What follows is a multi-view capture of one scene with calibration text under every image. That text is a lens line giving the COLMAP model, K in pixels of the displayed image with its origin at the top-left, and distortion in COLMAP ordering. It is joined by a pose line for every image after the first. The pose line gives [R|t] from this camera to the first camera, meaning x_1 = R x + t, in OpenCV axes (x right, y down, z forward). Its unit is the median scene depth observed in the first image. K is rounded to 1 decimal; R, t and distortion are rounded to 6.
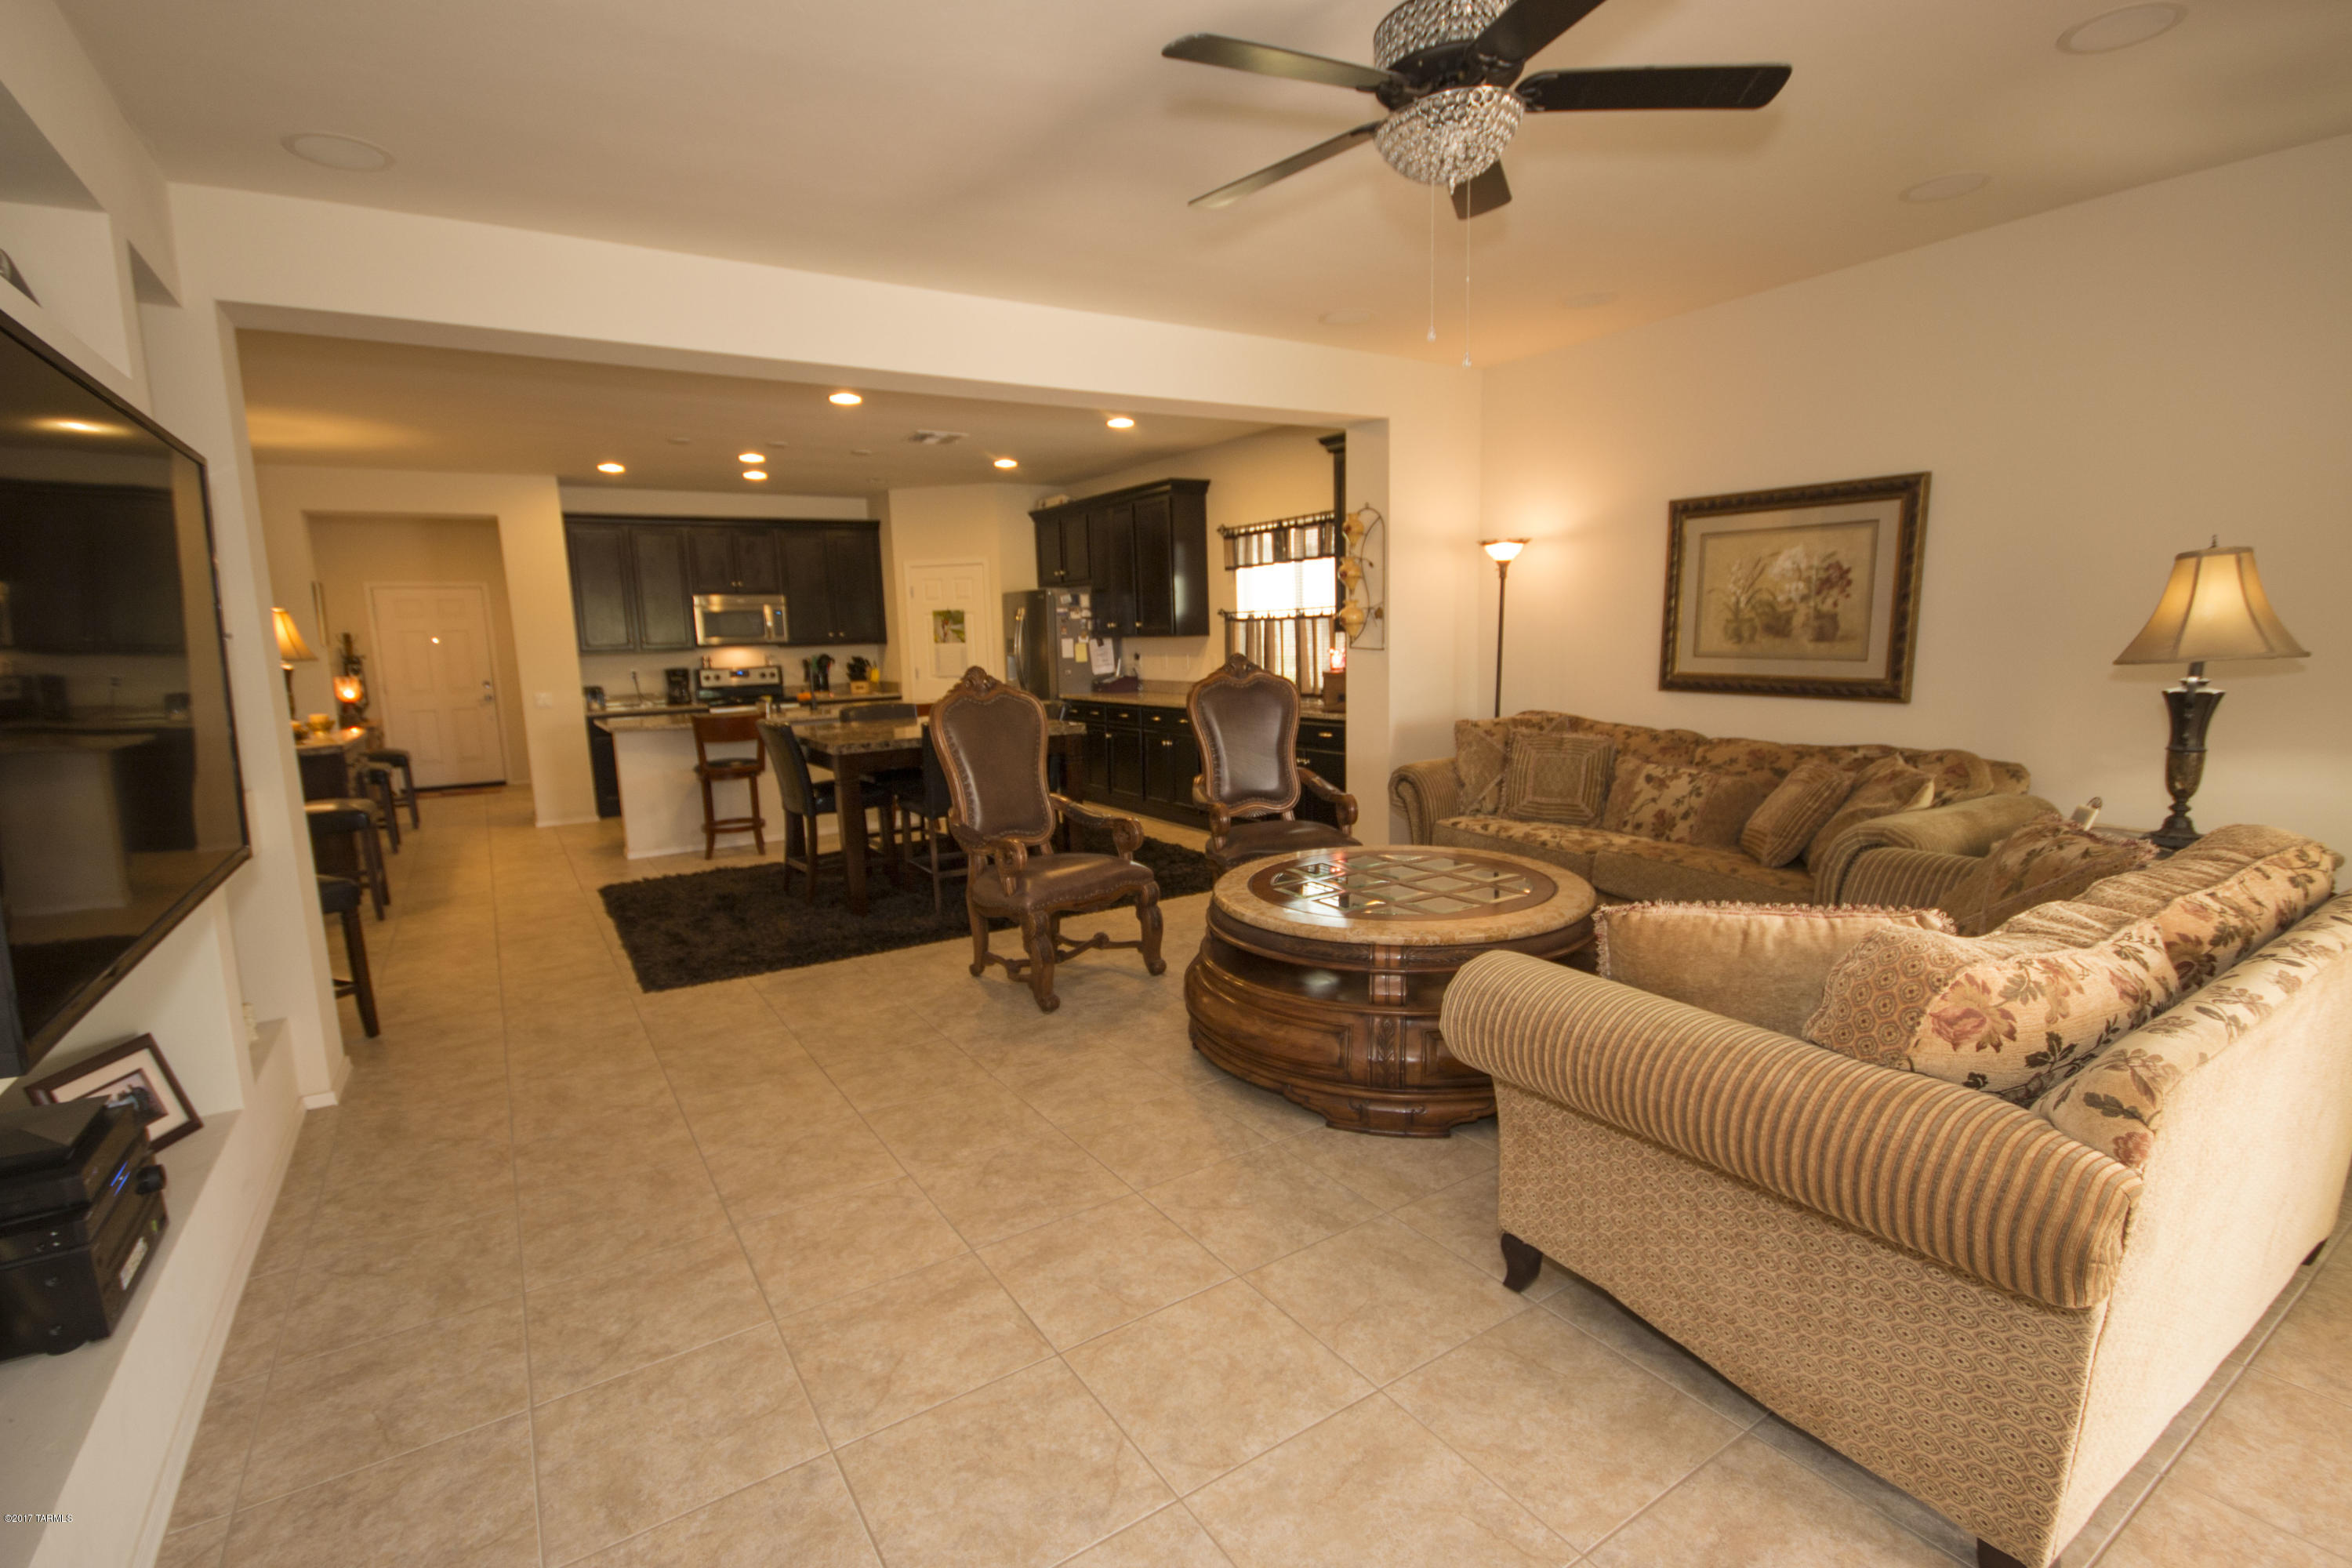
lens RADIAL K [[1079.4, 0, 1171.9], [0, 1079.4, 791.1], [0, 0, 1]] dist [-0.001733, 0.000640]
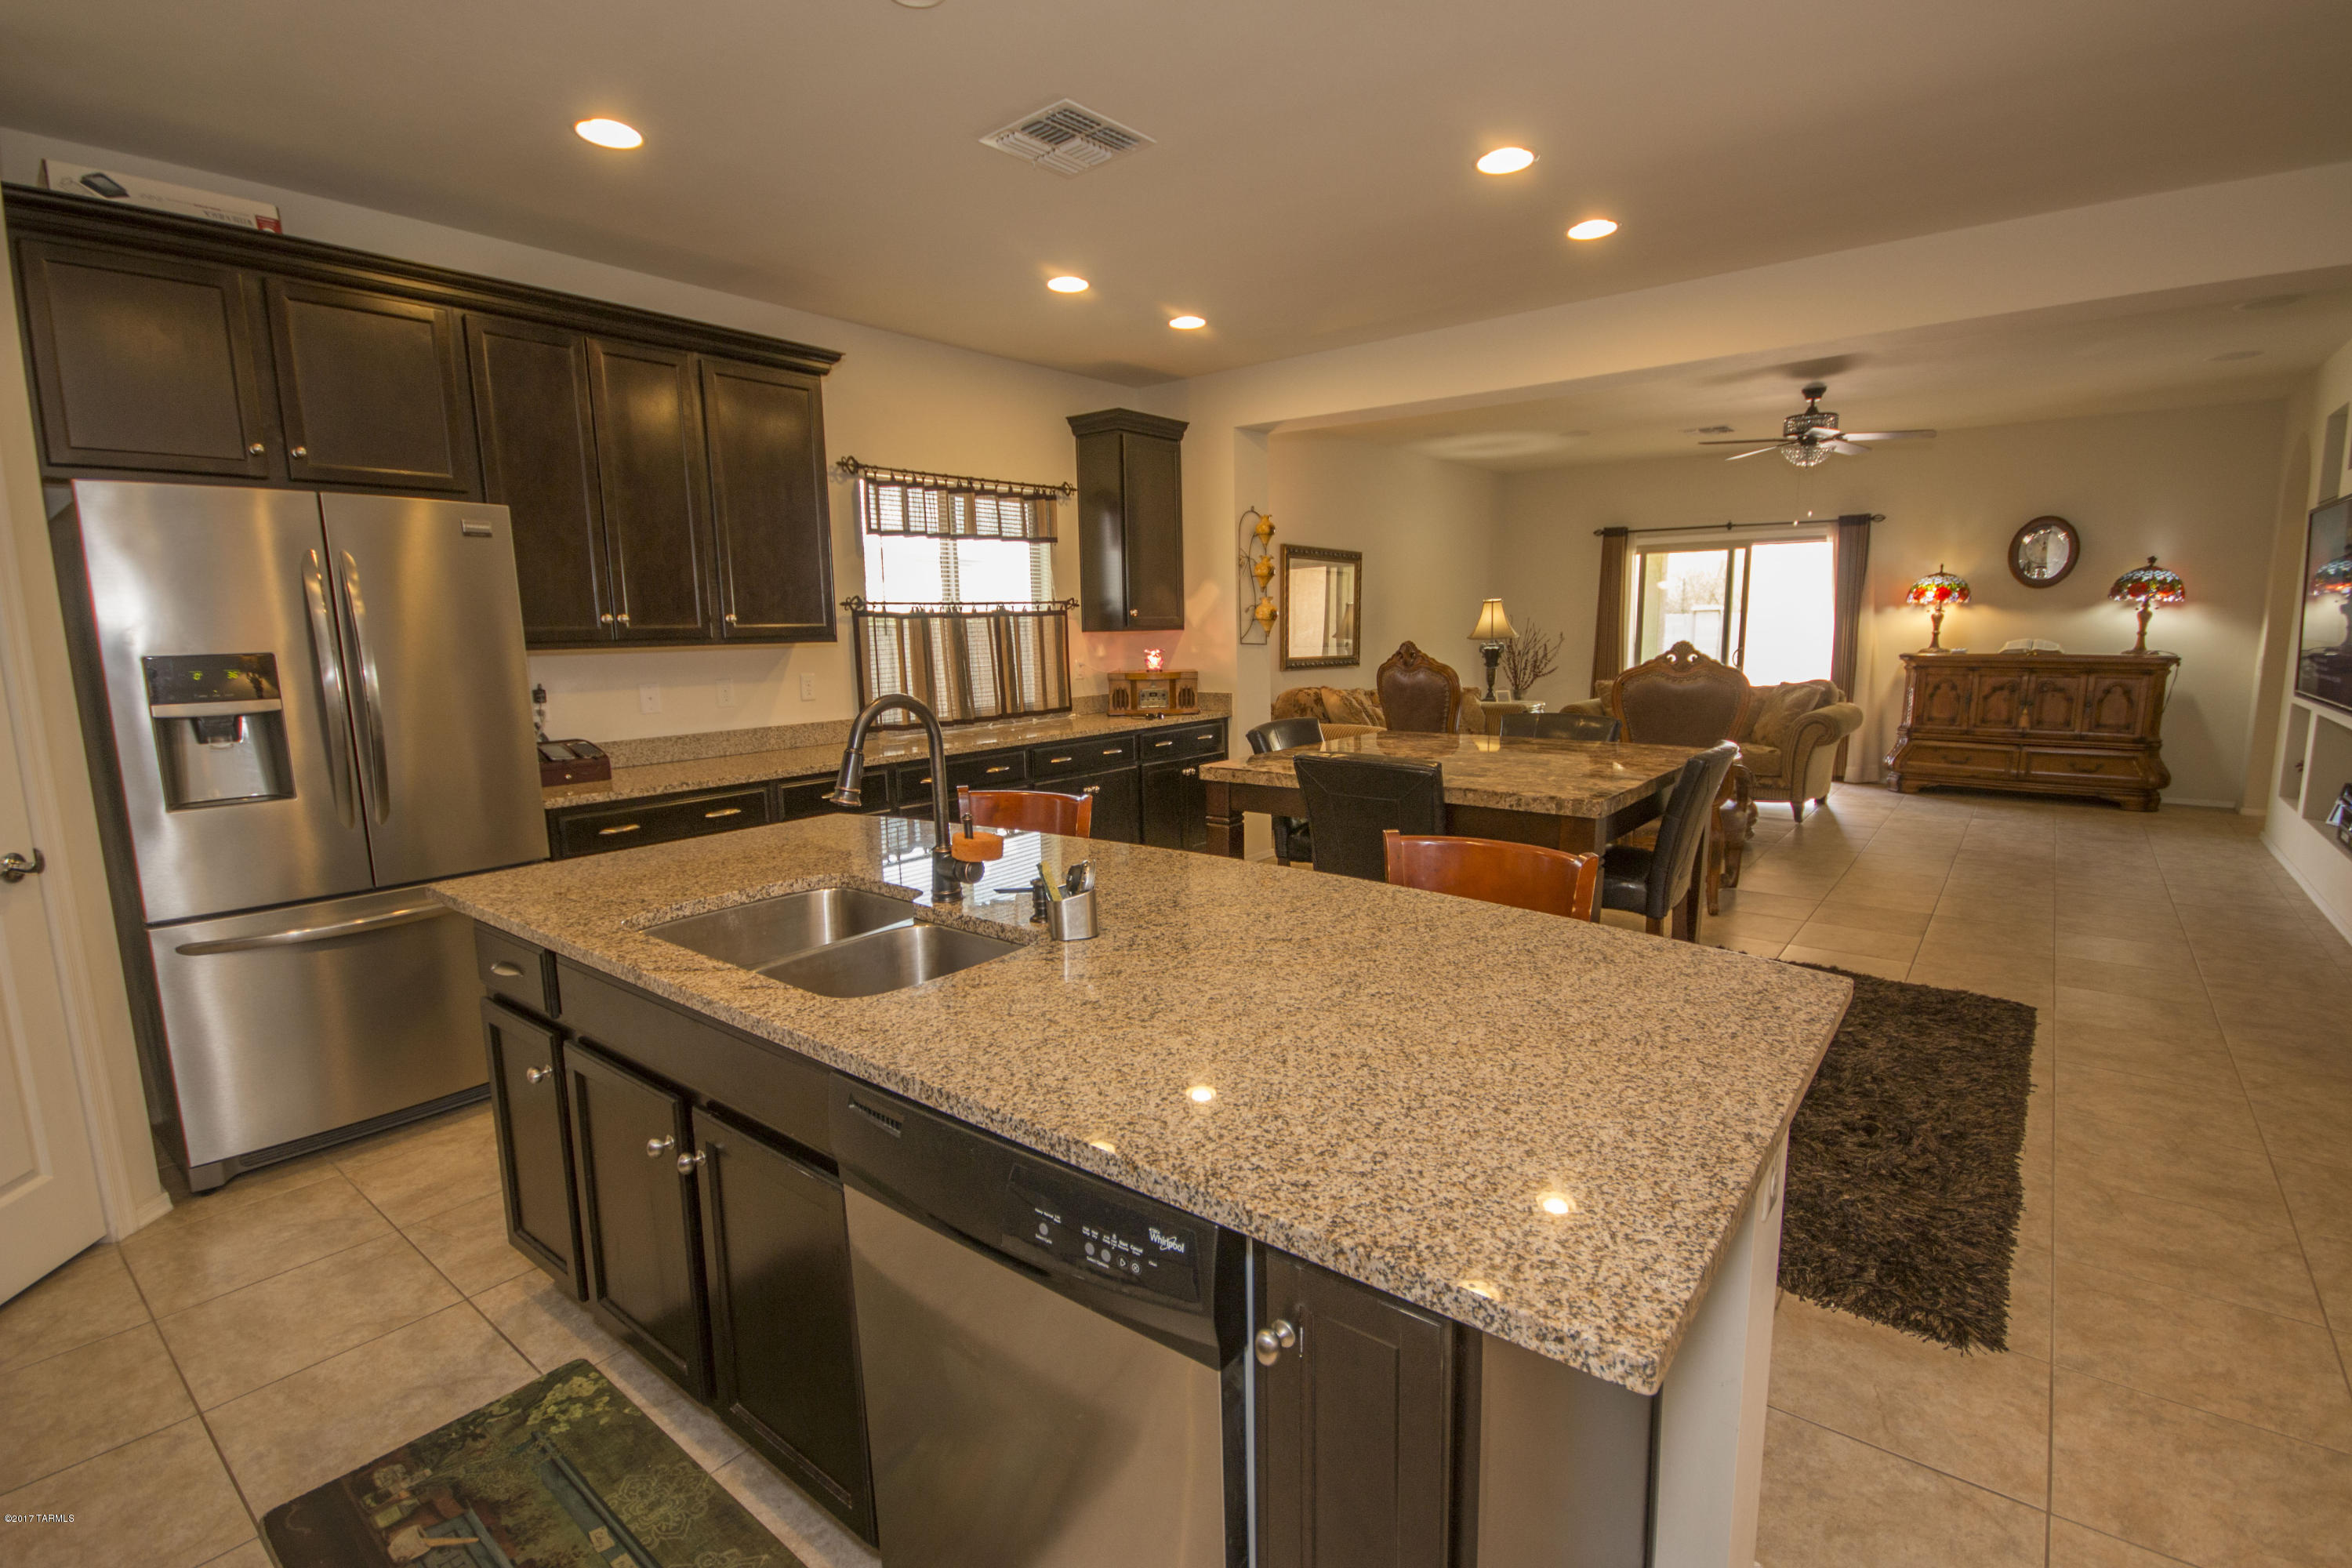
lens RADIAL K [[1078.9, 0, 1172.3], [0, 1078.9, 791.5], [0, 0, 1]] dist [0.001106, -0.003890]
pose [[-0.312648, -0.110562, 0.943412, -1.016214], [0.168252, 0.971051, 0.169560, -0.233276], [-0.934849, 0.211744, -0.284995, 1.775331]]
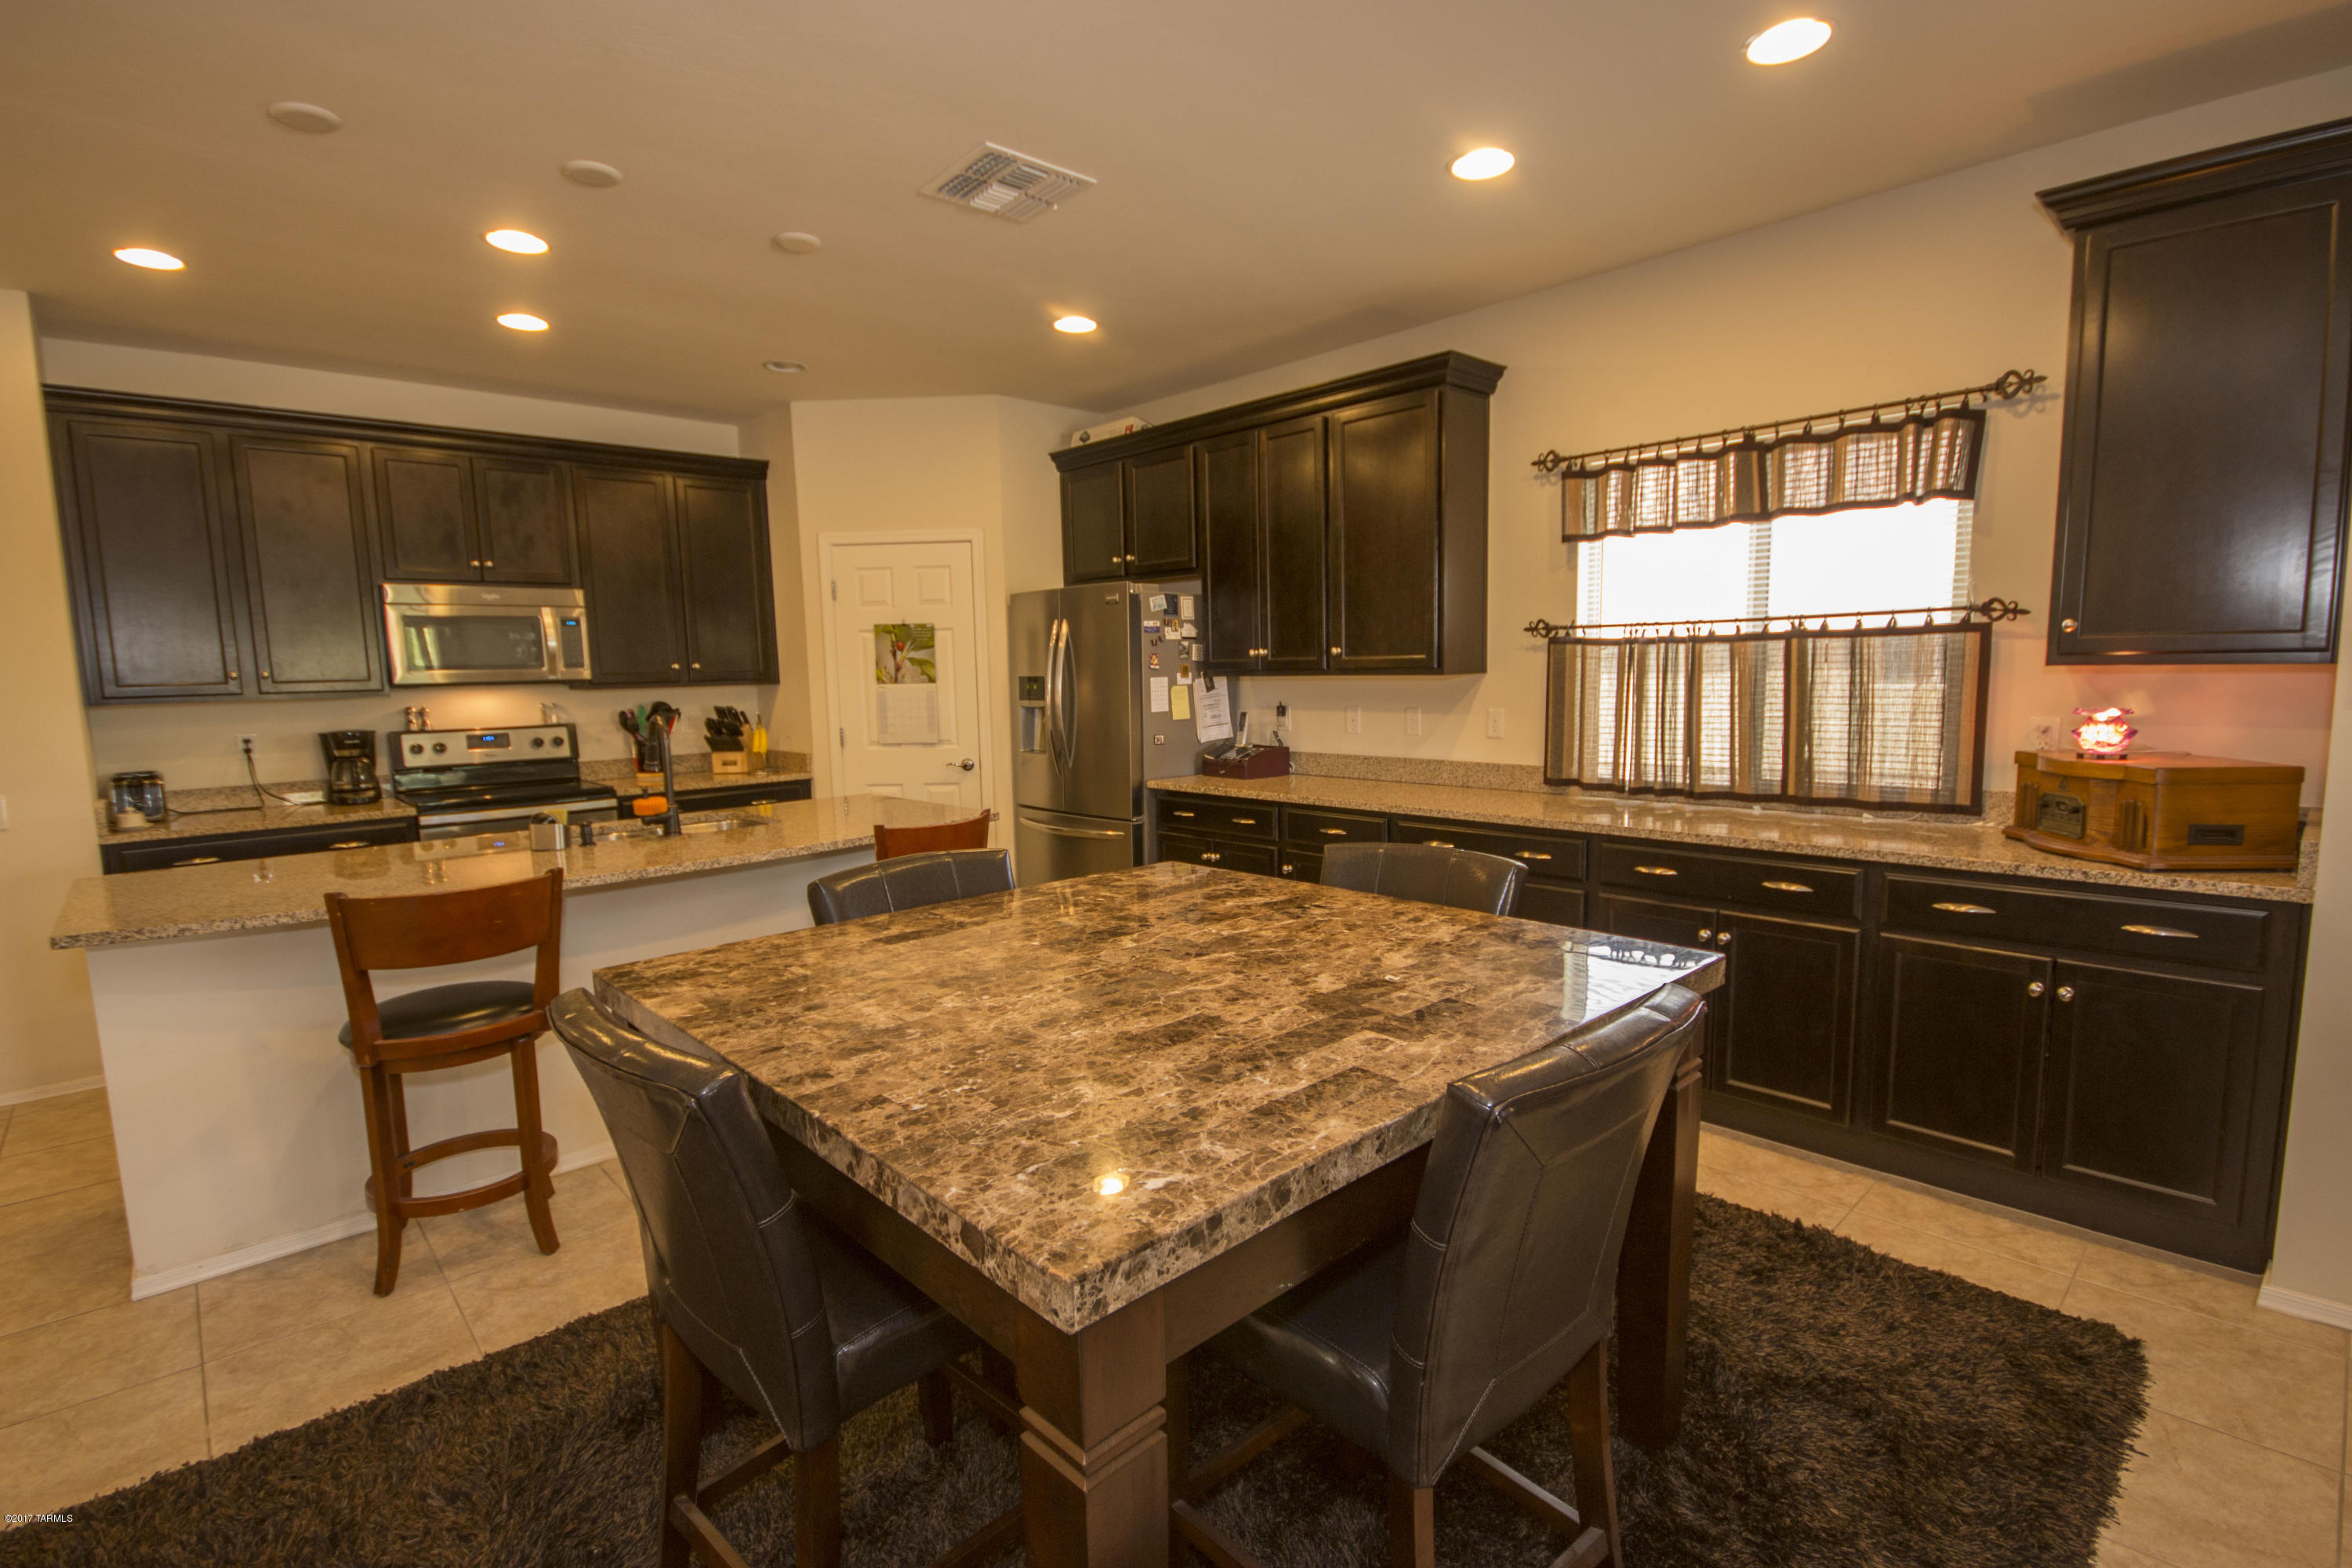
lens RADIAL K [[1092.7, 0, 1174.2], [0, 1092.7, 790.3], [0, 0, 1]] dist [0.002351, -0.000622]
pose [[0.984428, -0.011885, 0.175388, -0.363660], [0.018369, 0.999205, -0.035389, -0.129164], [-0.174828, 0.038060, 0.983863, 0.920031]]
